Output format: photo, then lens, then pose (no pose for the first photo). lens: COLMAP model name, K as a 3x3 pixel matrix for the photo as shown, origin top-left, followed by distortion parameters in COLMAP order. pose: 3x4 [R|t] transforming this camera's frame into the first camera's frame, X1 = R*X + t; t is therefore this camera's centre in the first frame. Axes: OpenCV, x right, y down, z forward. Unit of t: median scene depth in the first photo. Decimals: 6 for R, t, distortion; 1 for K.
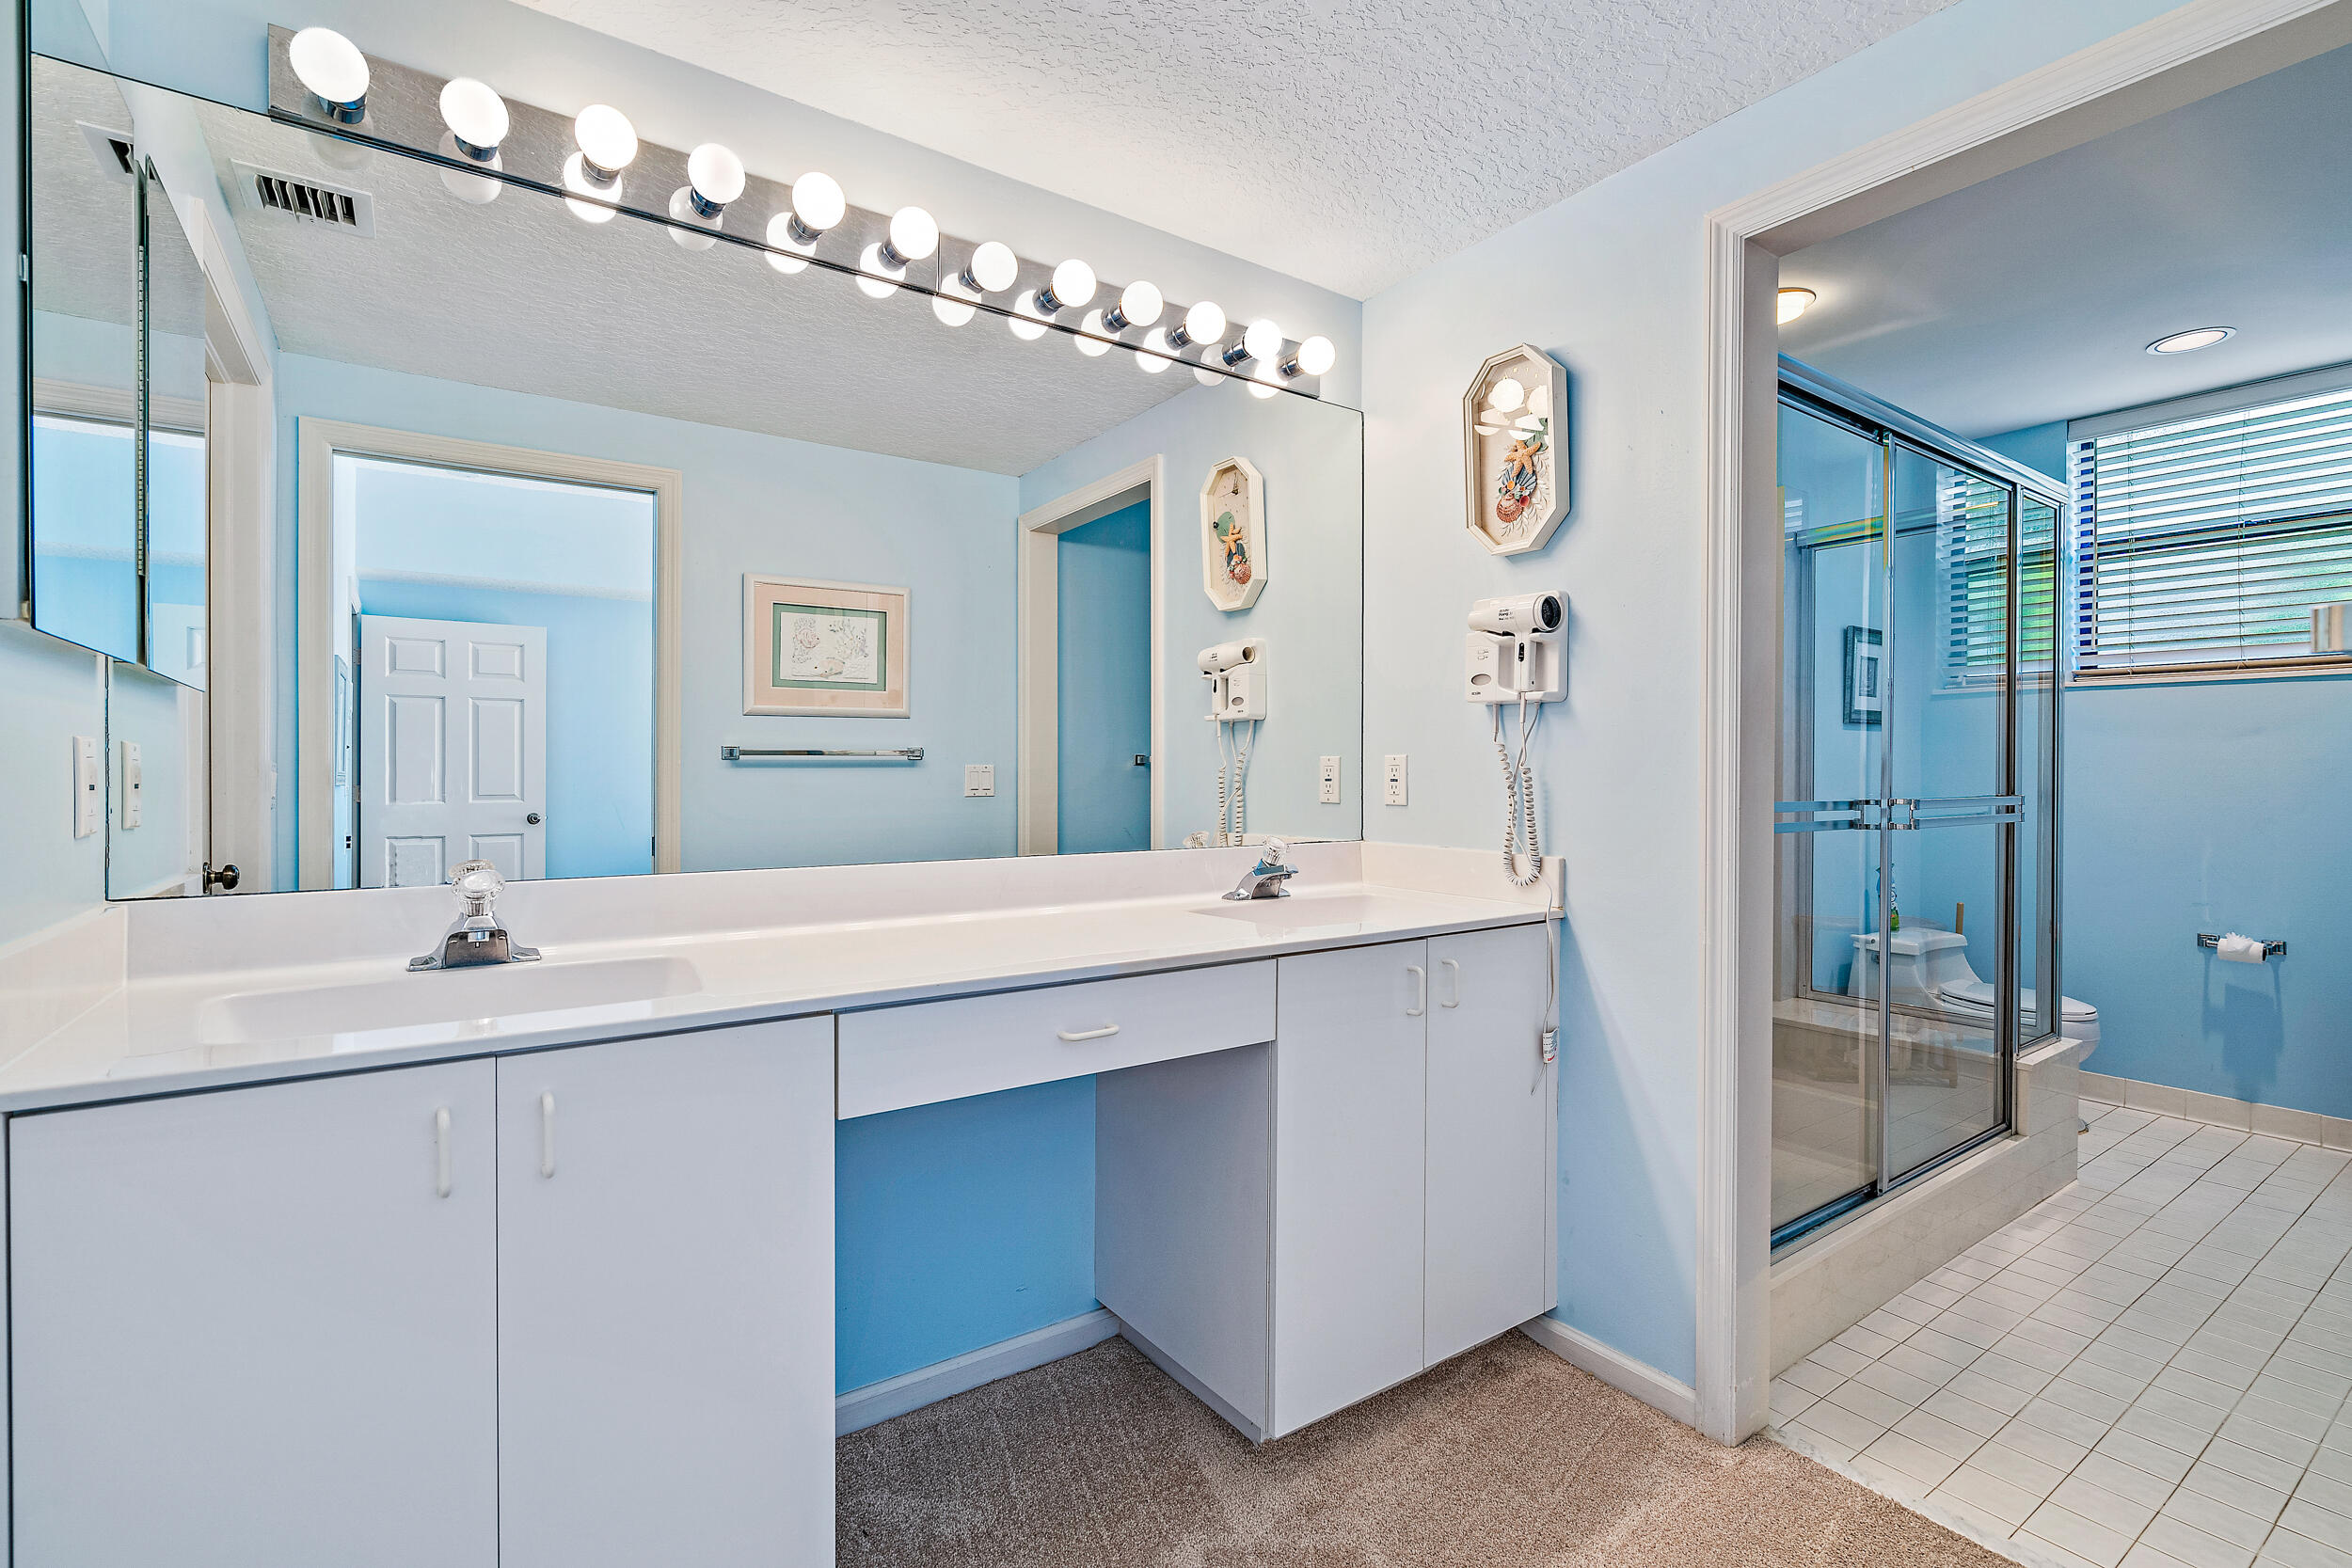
lens RADIAL K [[1097.6, 0, 1184.4], [0, 1097.6, 780.8], [0, 0, 1]] dist [-0.027653, 0.010352]
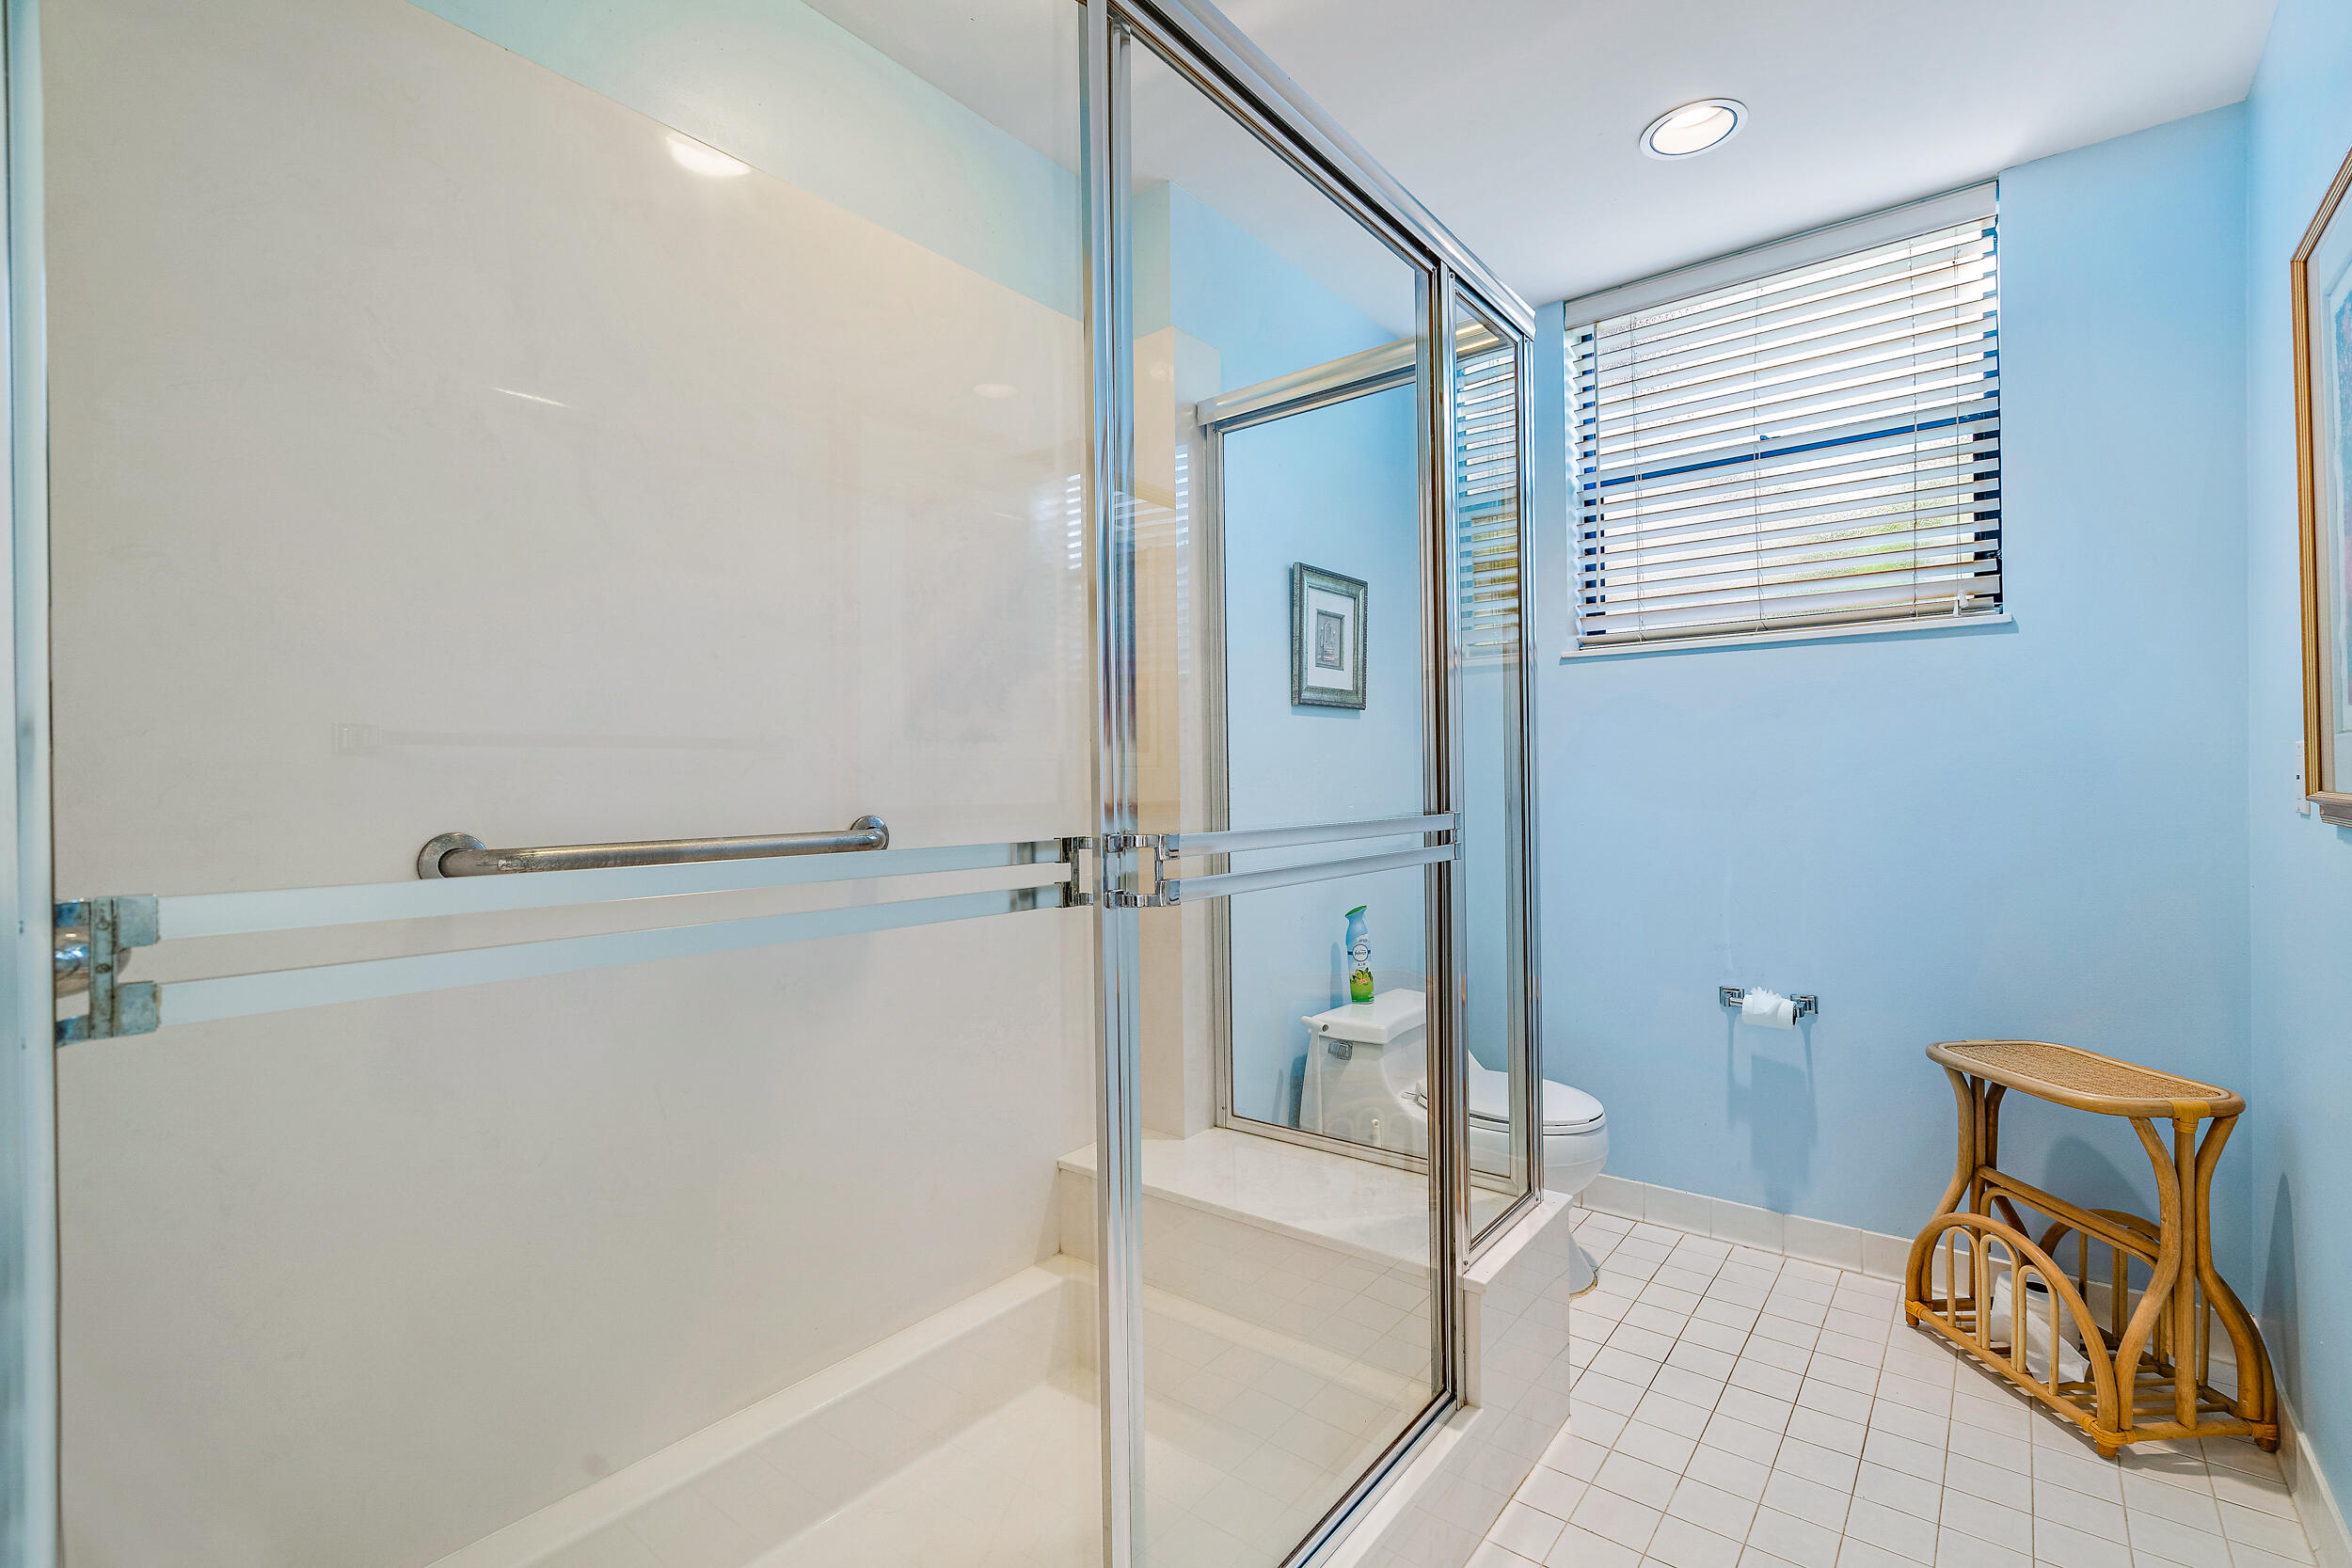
lens RADIAL K [[1097.6, 0, 1191.5], [0, 1097.6, 774.1], [0, 0, 1]] dist [-0.027653, 0.010352]
pose [[0.954013, -0.010601, 0.299579, 0.374661], [0.015182, 0.999801, -0.012969, -0.000992], [-0.299382, 0.016921, 0.953983, 0.397724]]
